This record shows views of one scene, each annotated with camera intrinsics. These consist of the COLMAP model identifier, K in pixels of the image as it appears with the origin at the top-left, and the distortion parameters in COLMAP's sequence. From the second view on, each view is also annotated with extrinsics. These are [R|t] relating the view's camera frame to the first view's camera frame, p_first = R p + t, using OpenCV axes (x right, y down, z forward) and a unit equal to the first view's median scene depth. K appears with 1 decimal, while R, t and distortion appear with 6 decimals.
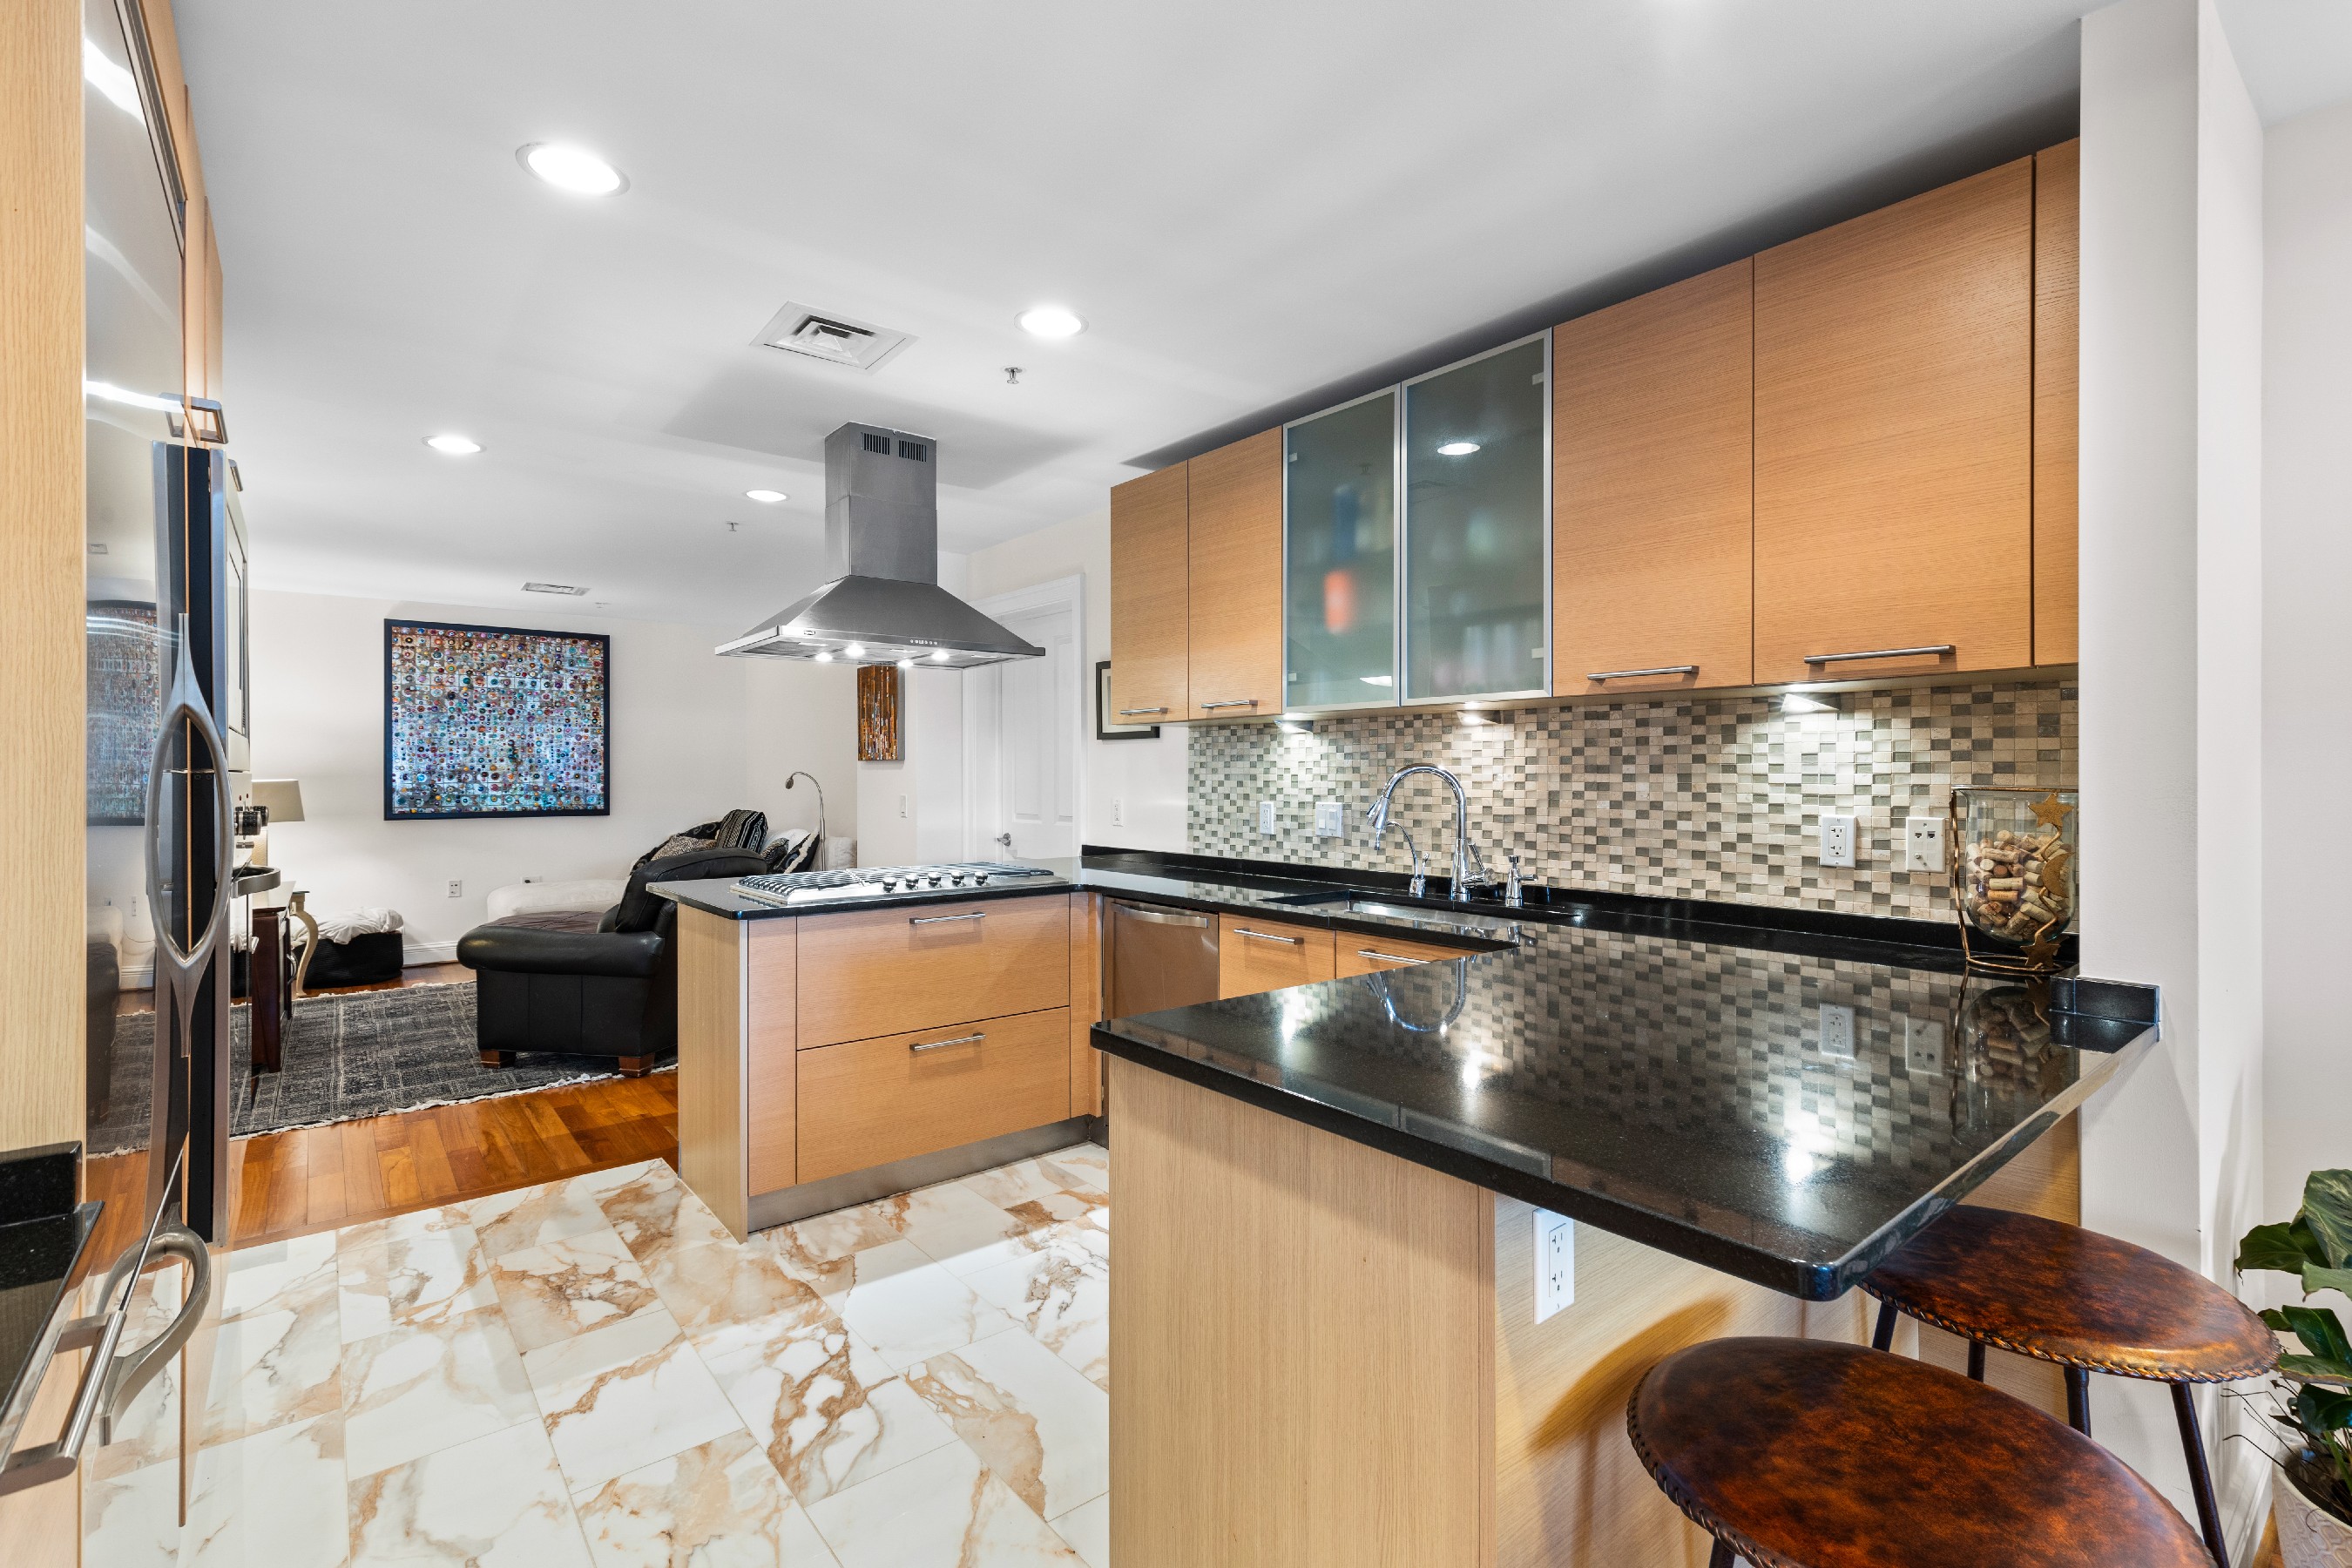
lens RADIAL K [[1069.2, 0, 1188.0], [0, 1069.2, 776.7], [0, 0, 1]] dist [0.008081, -0.001419]
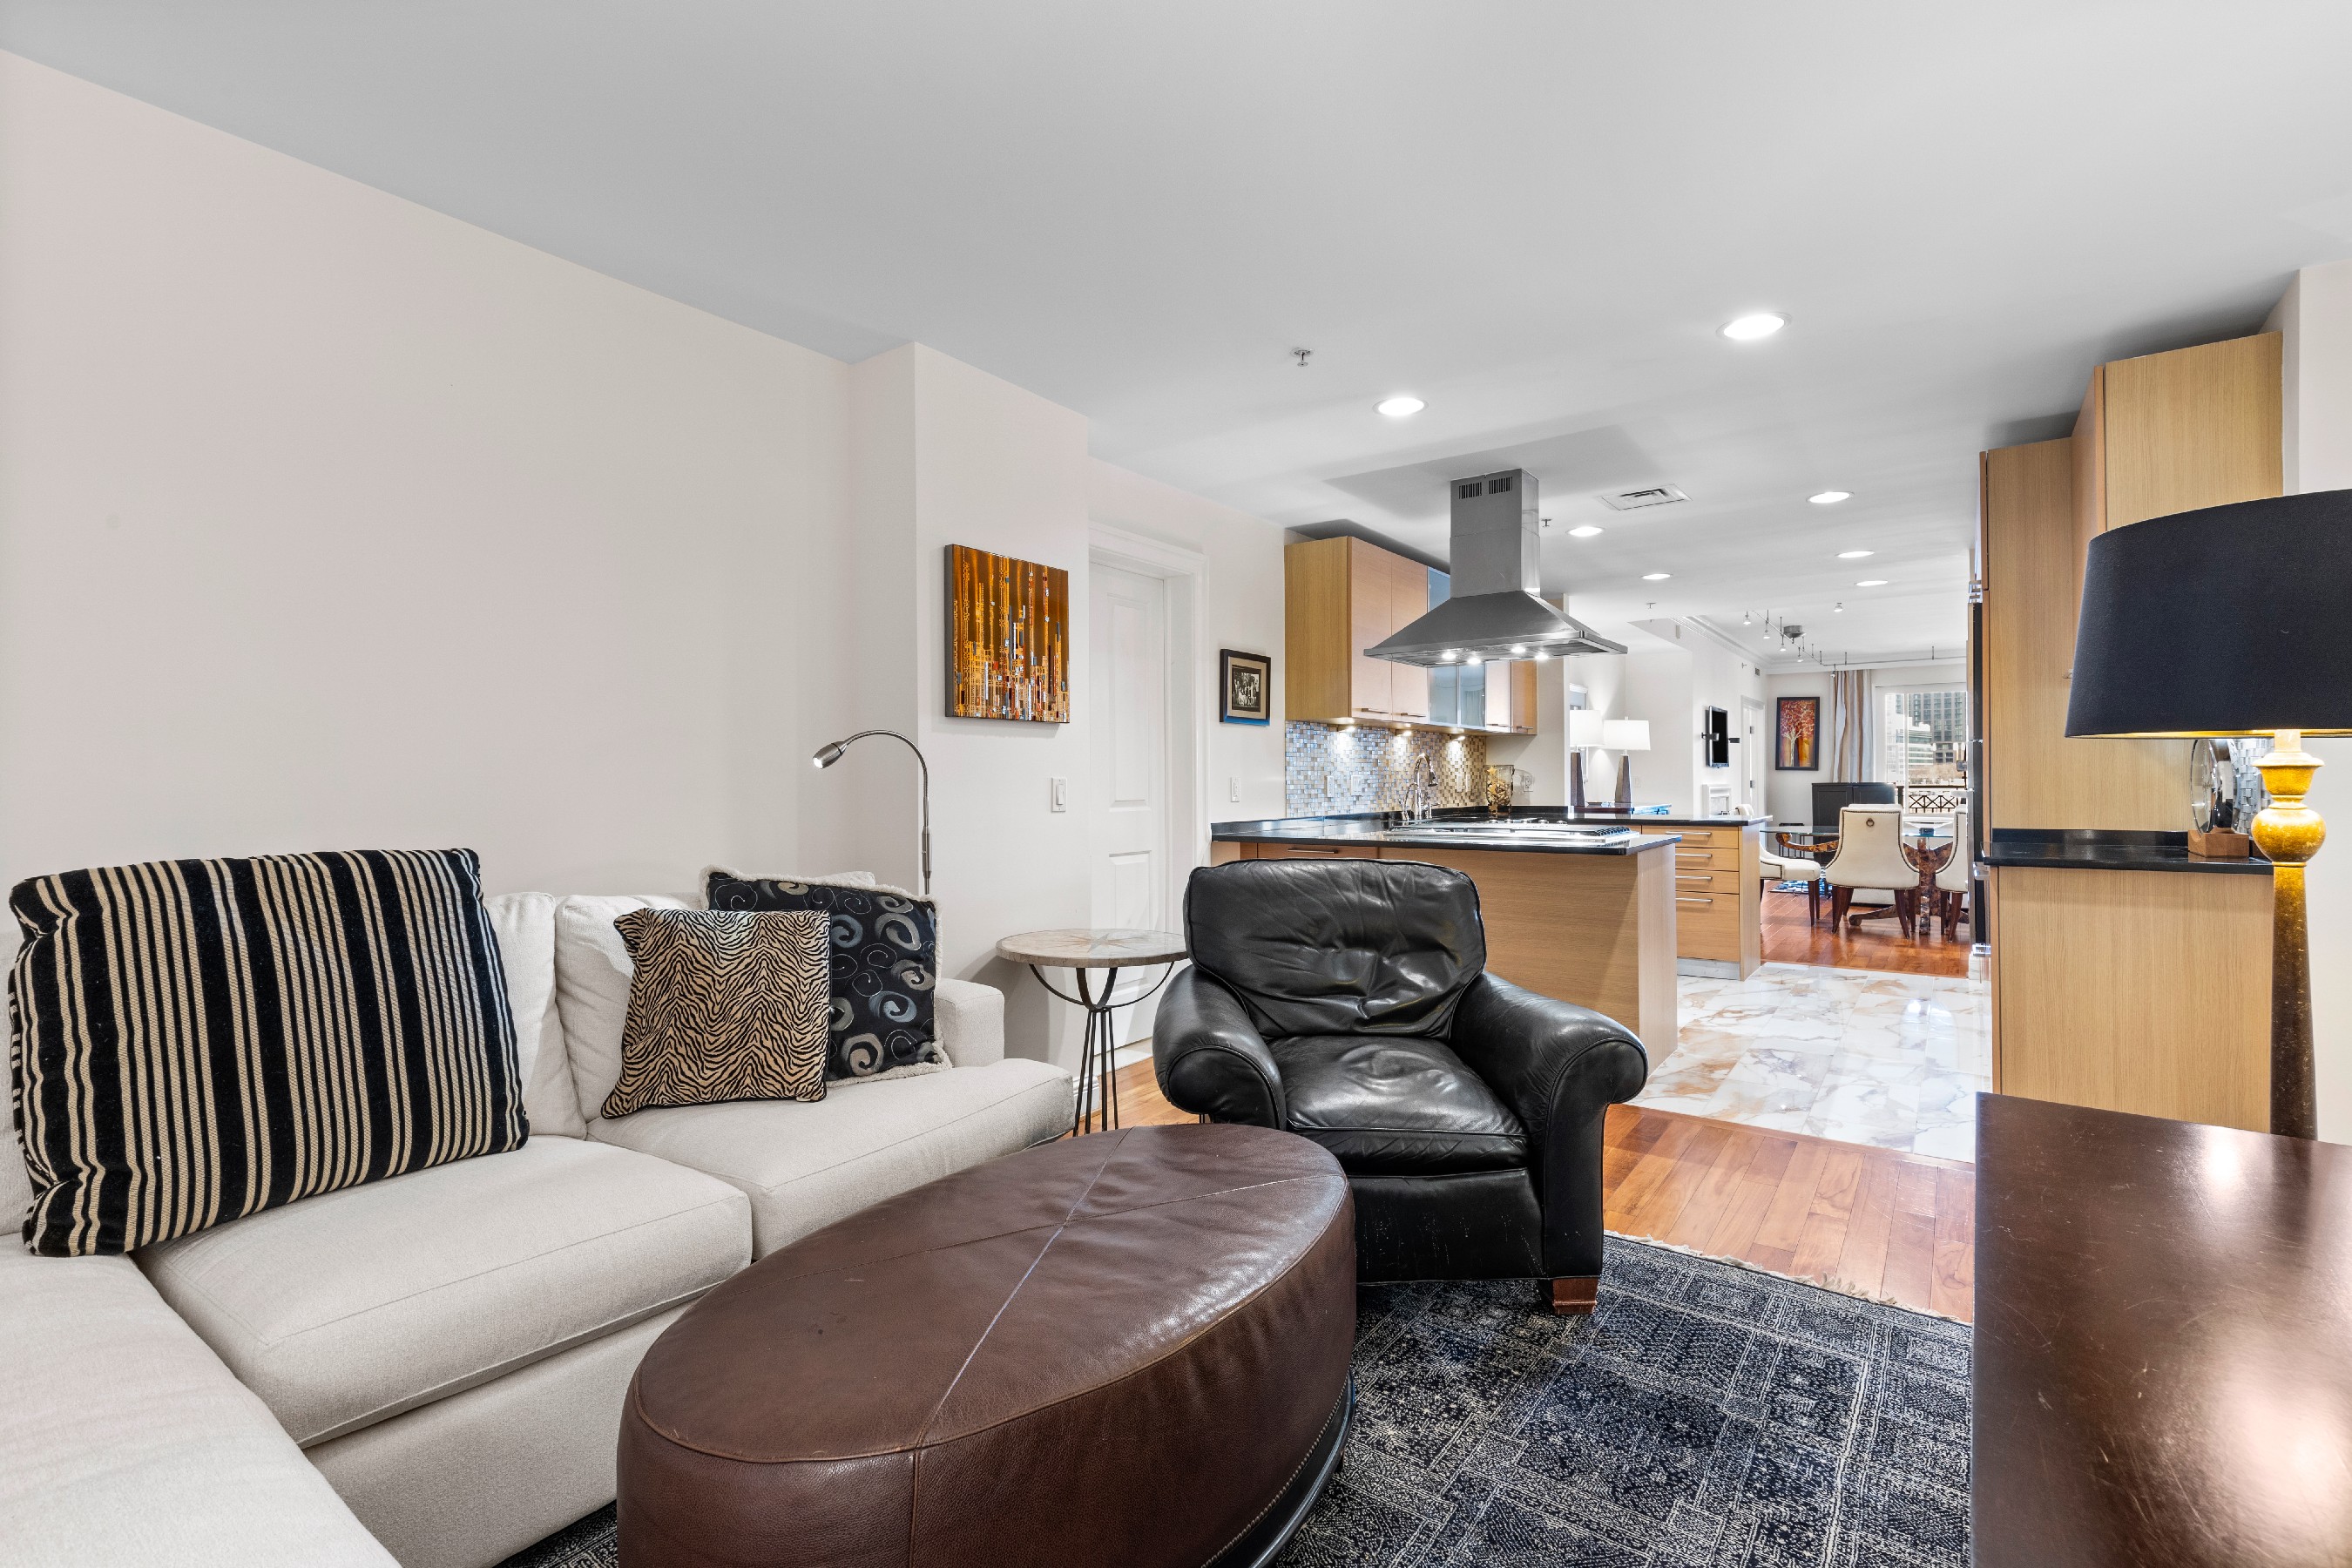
lens RADIAL K [[1069.2, 0, 1178.8], [0, 1069.2, 779.3], [0, 0, 1]] dist [0.008081, -0.001419]
pose [[-0.255946, 0.004831, 0.966679, -1.415702], [0.010187, 0.999945, -0.002300, 0.031142], [-0.966637, 0.009259, -0.255981, 1.703997]]
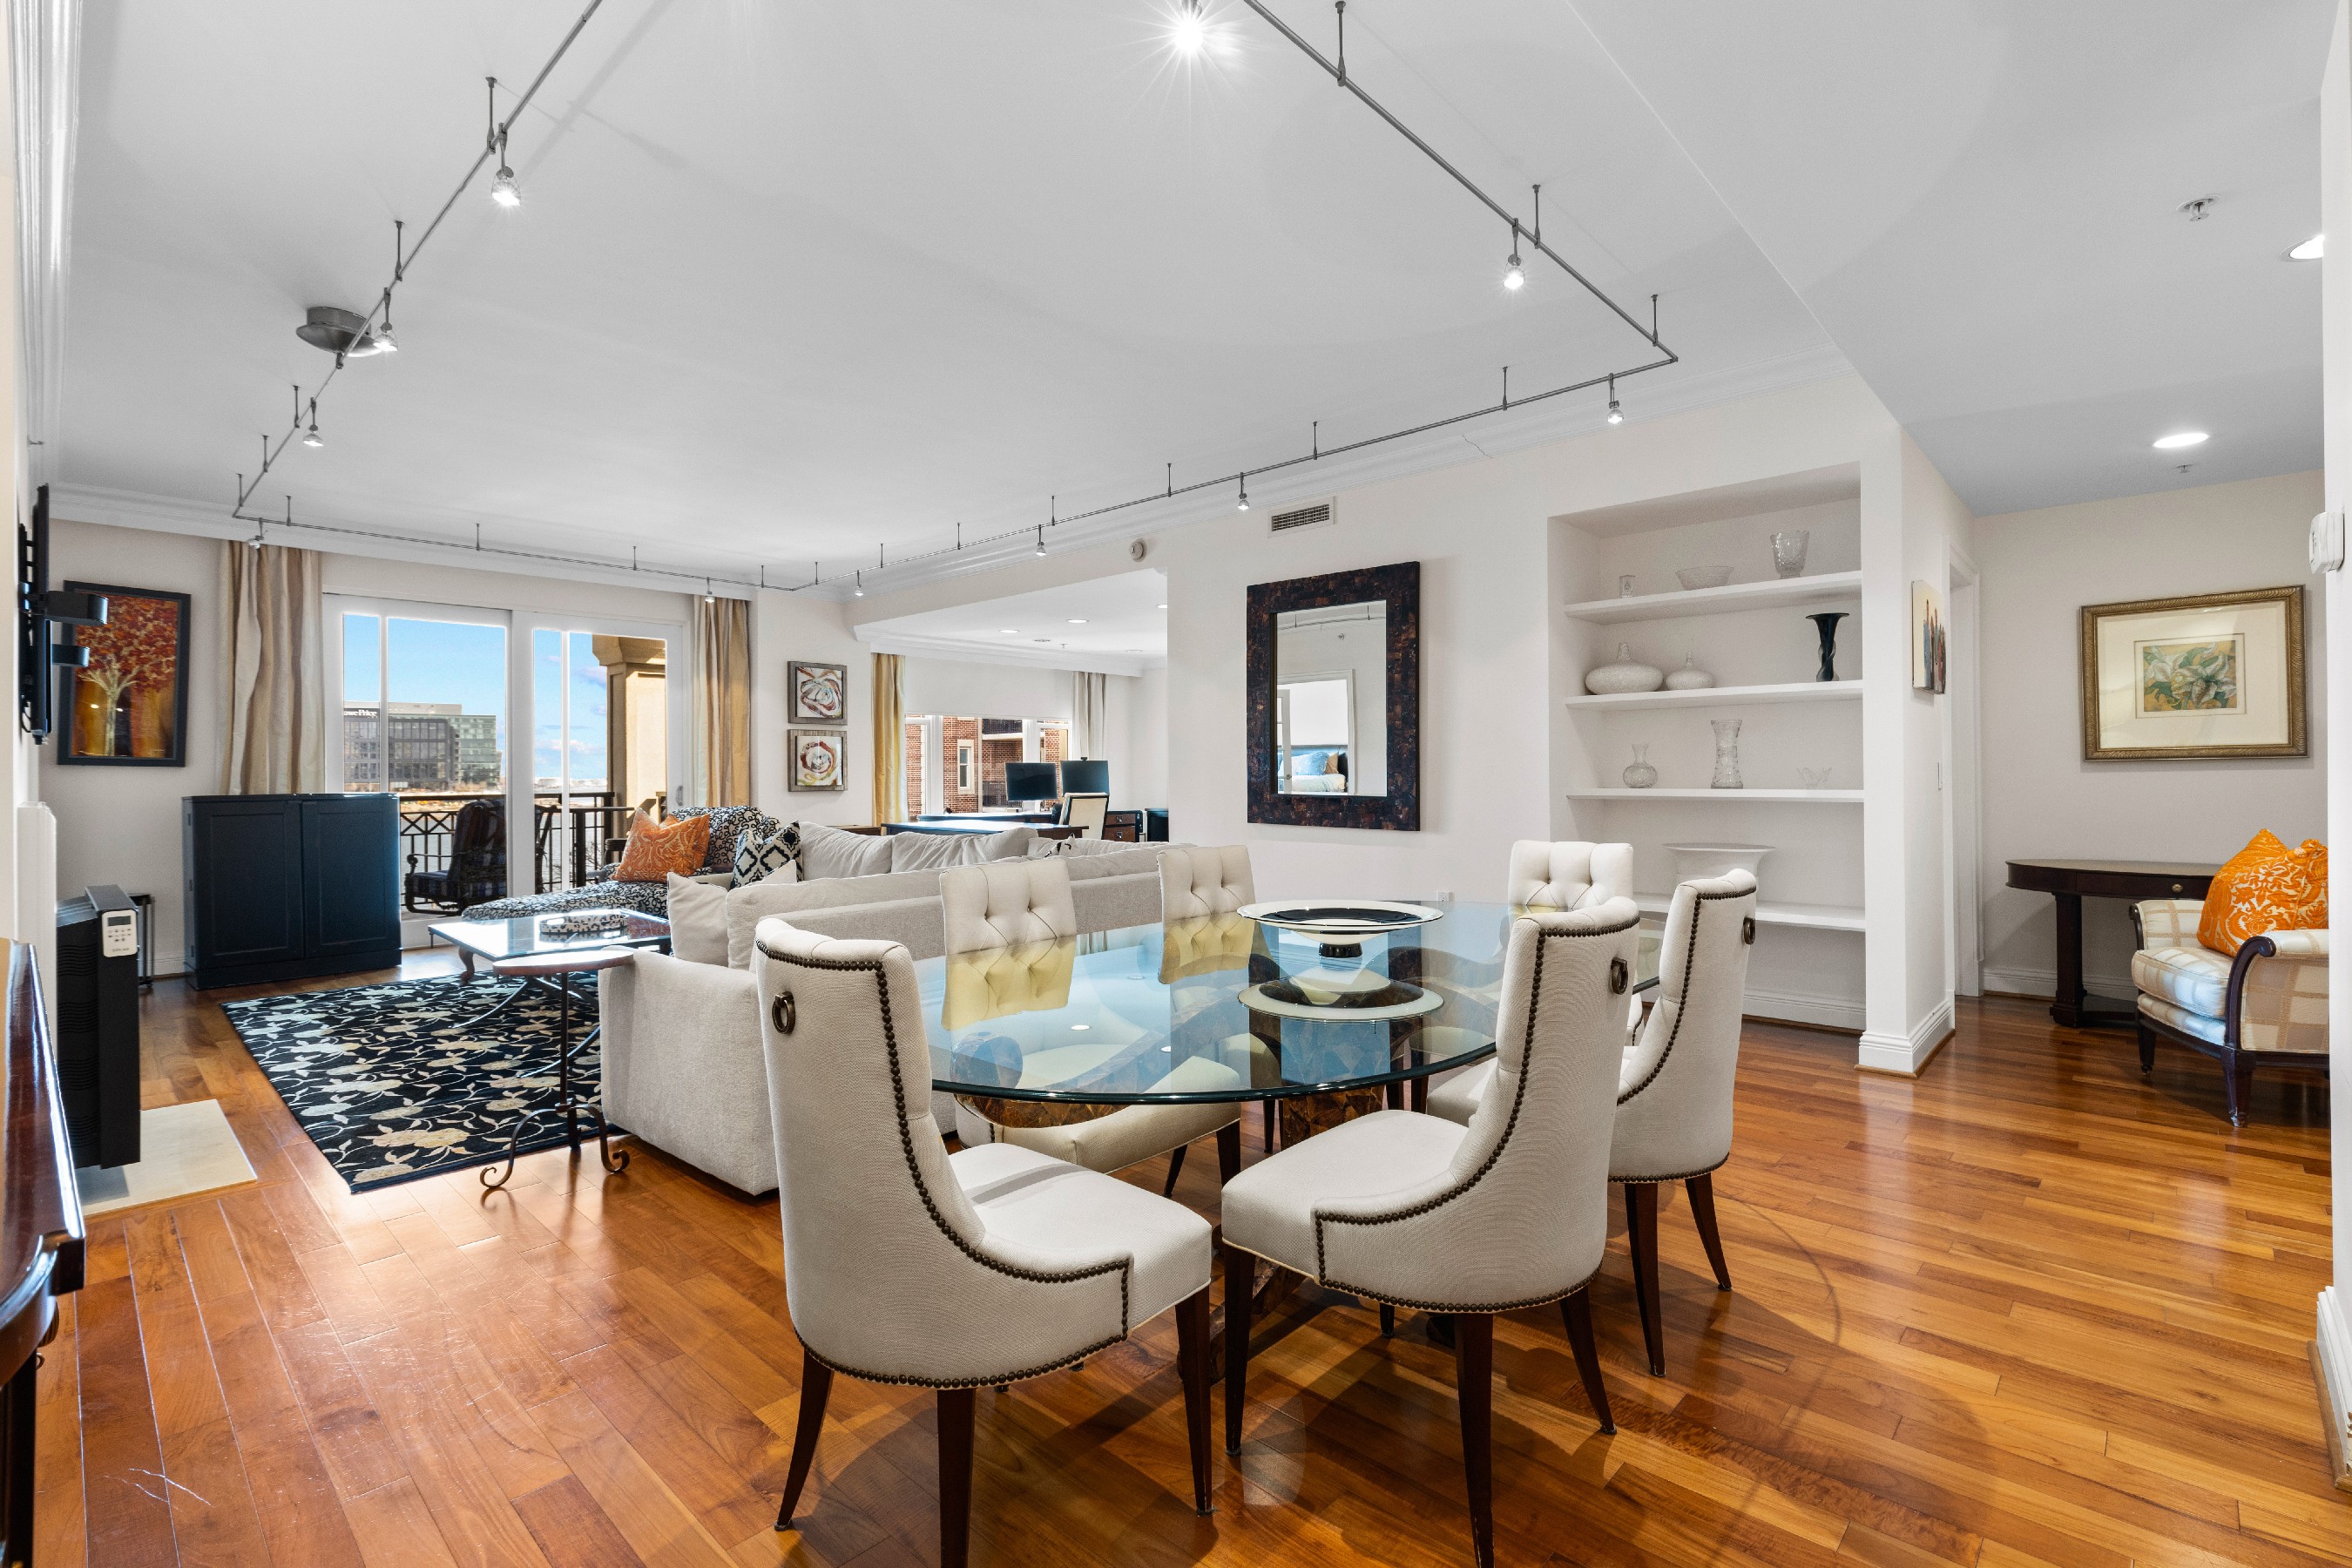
lens RADIAL K [[1069.2, 0, 1181.8], [0, 1069.2, 763.0], [0, 0, 1]] dist [0.008081, -0.001419]
pose [[-0.991121, 0.007715, -0.132741, 0.520495], [0.009030, 0.999916, -0.009305, 0.038384], [0.132658, -0.010421, -0.991107, 0.263554]]
